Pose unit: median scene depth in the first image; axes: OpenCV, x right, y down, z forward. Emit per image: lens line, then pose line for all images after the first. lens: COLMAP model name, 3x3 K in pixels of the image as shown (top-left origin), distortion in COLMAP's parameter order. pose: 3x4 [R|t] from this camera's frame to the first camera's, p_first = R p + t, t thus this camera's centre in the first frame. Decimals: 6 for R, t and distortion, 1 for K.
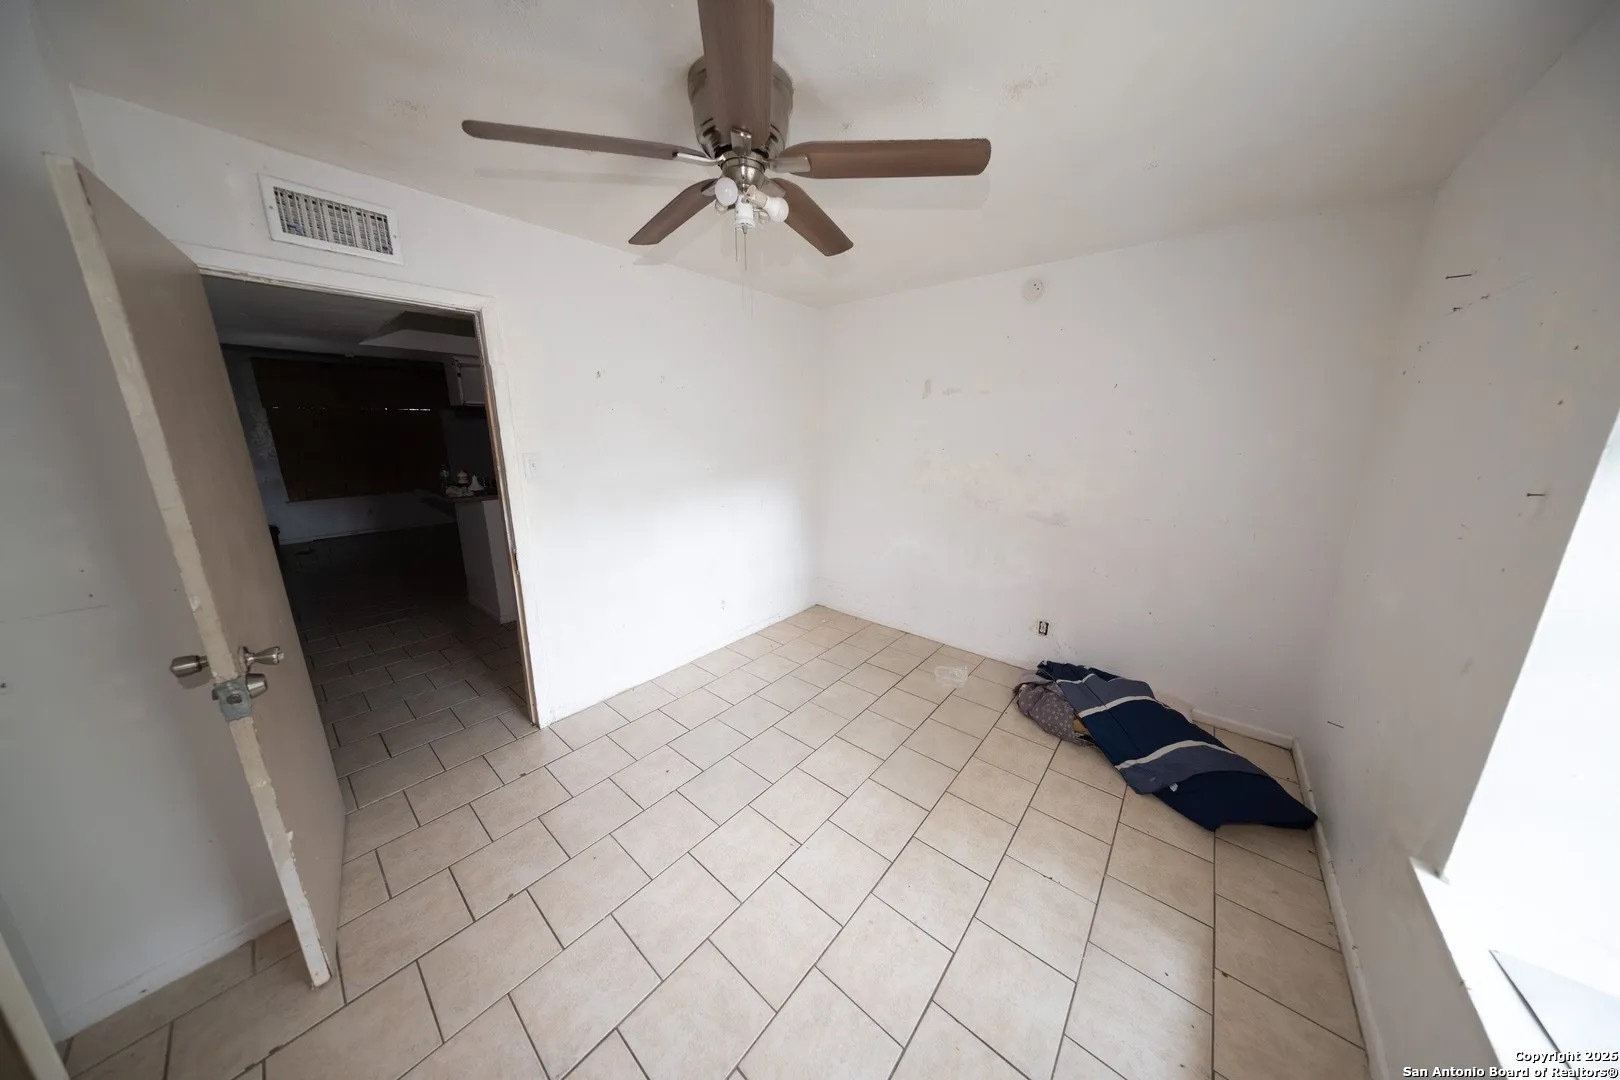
lens RADIAL K [[470.2, 0, 799.8], [0, 470.2, 534.6], [0, 0, 1]] dist [-0.005006, 0.000014]
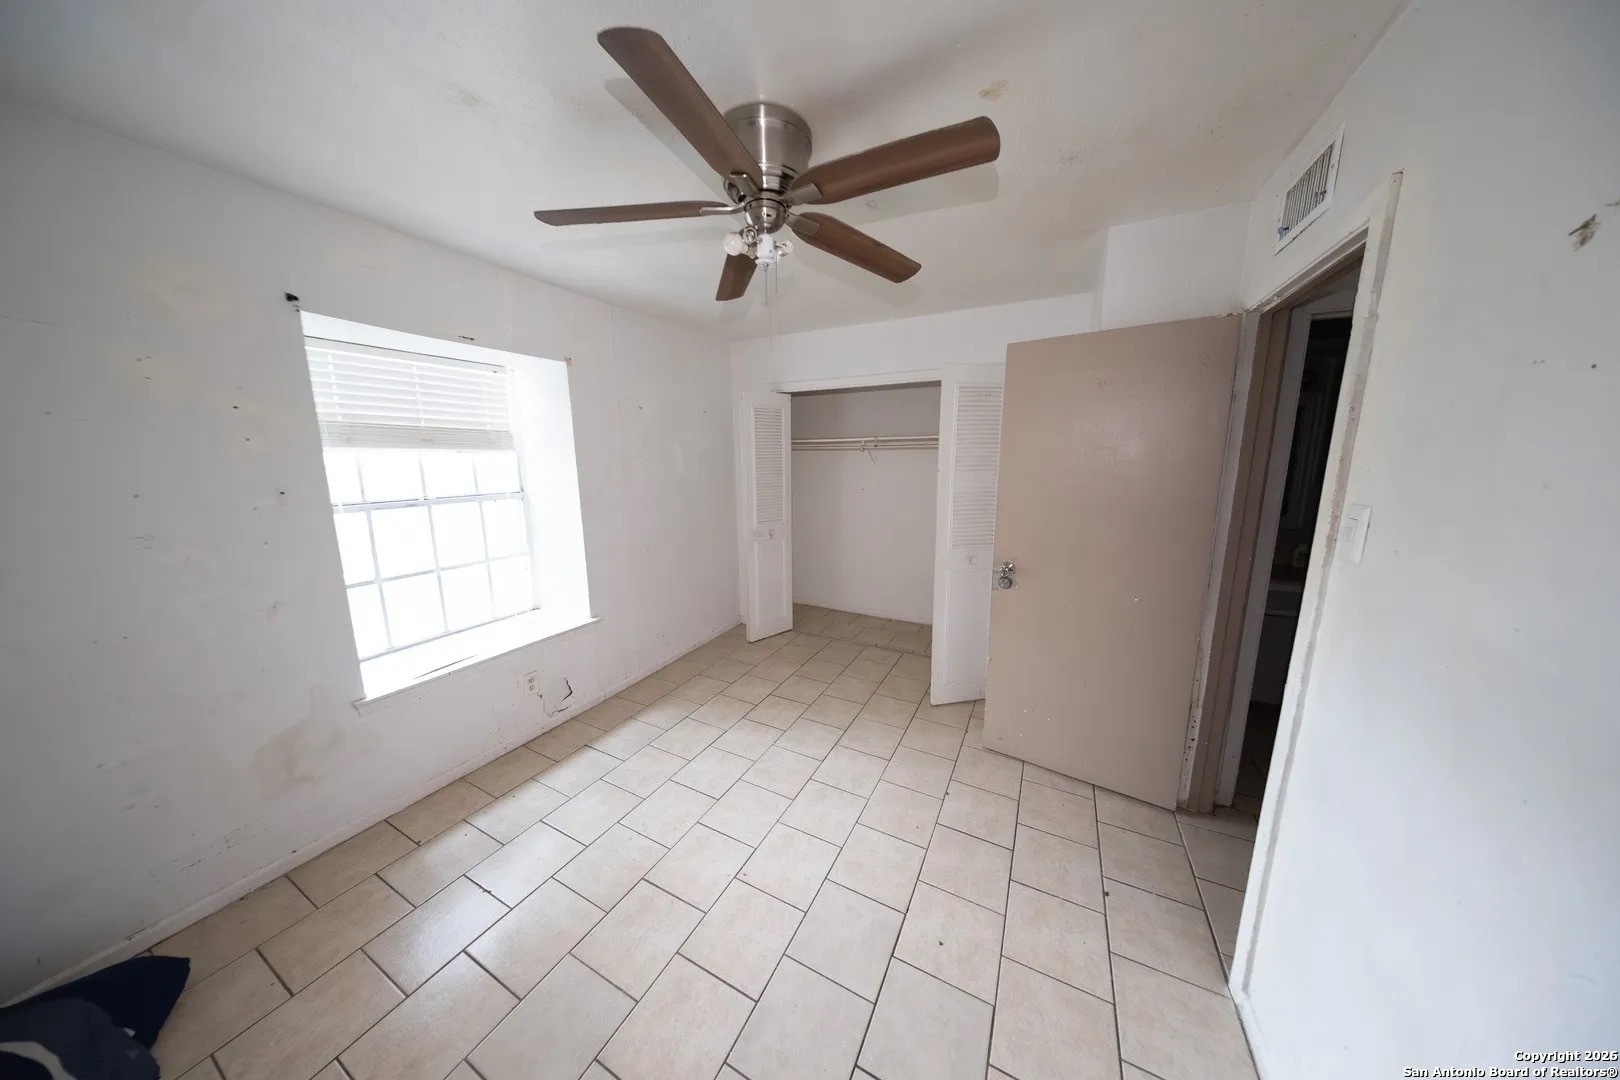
lens RADIAL K [[470.2, 0, 809.1], [0, 470.2, 537.3], [0, 0, 1]] dist [-0.005006, 0.000014]
pose [[-0.971663, 0.044704, -0.232105, 0.036346], [-0.049367, 0.921917, 0.384228, -0.288034], [0.231158, 0.384798, -0.893586, 1.280118]]
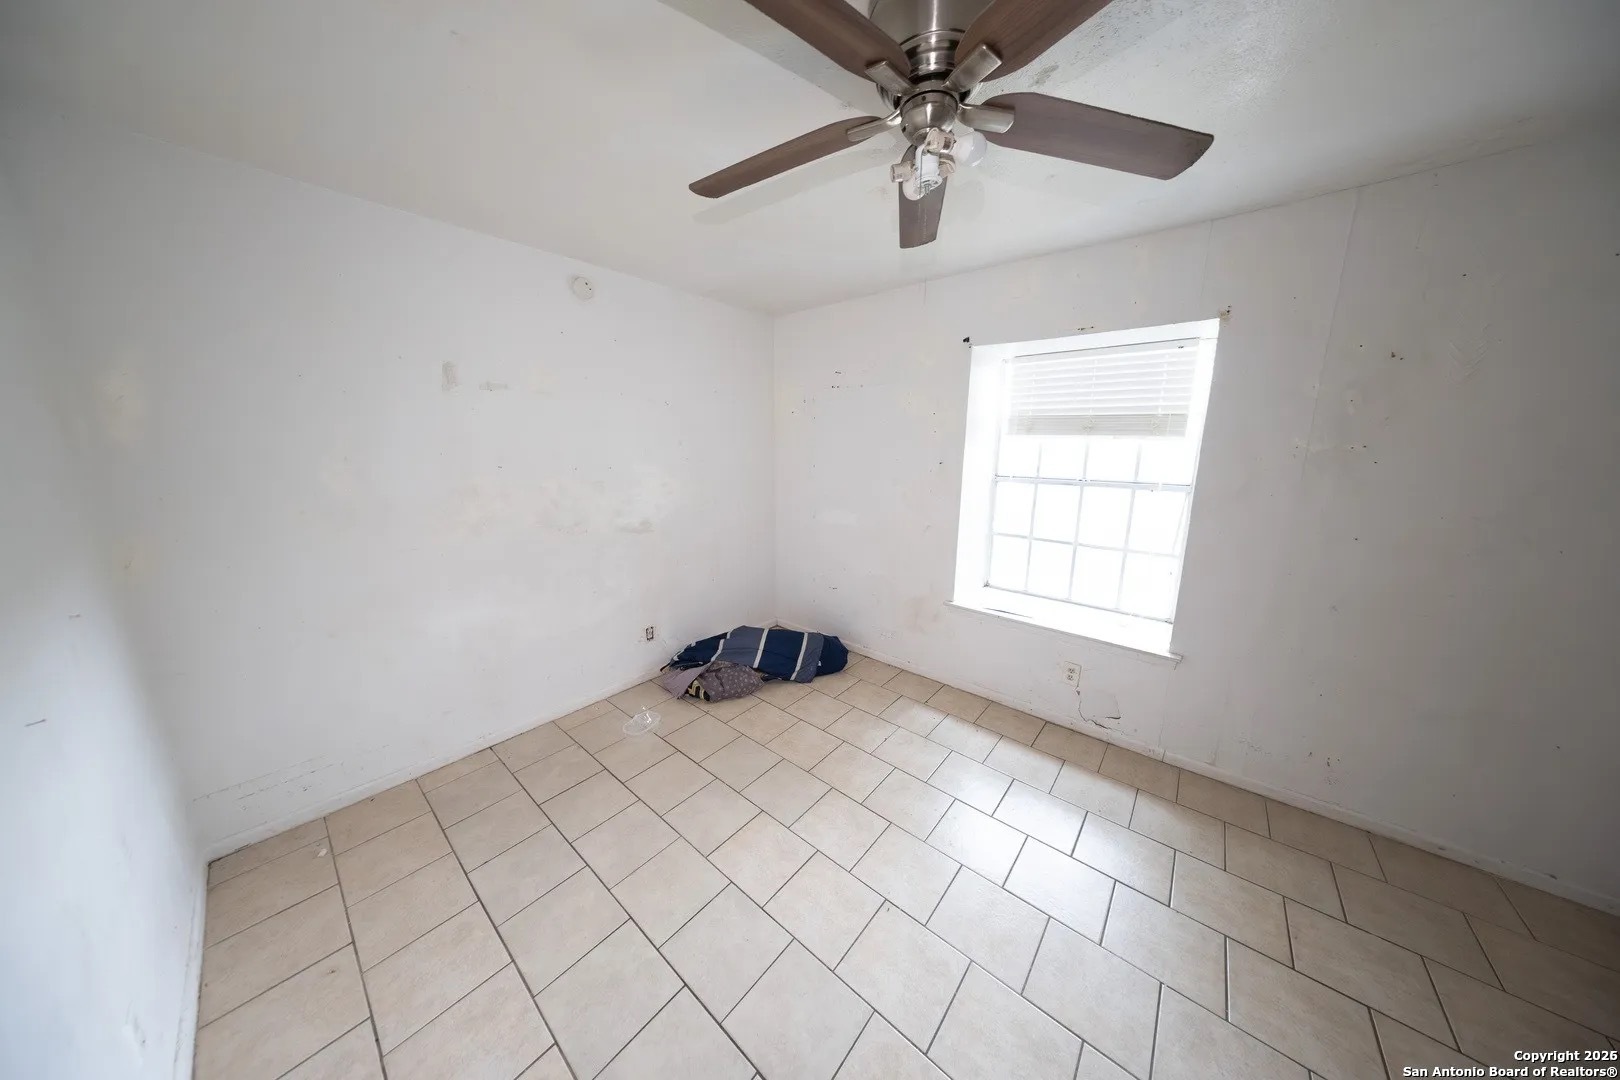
lens RADIAL K [[470.2, 0, 807.4], [0, 470.2, 536.6], [0, 0, 1]] dist [-0.005006, 0.000014]
pose [[-0.011784, -0.200089, 0.979707, -0.576108], [0.220573, 0.955120, 0.197721, -0.167917], [-0.975299, 0.218426, 0.032879, 0.760224]]
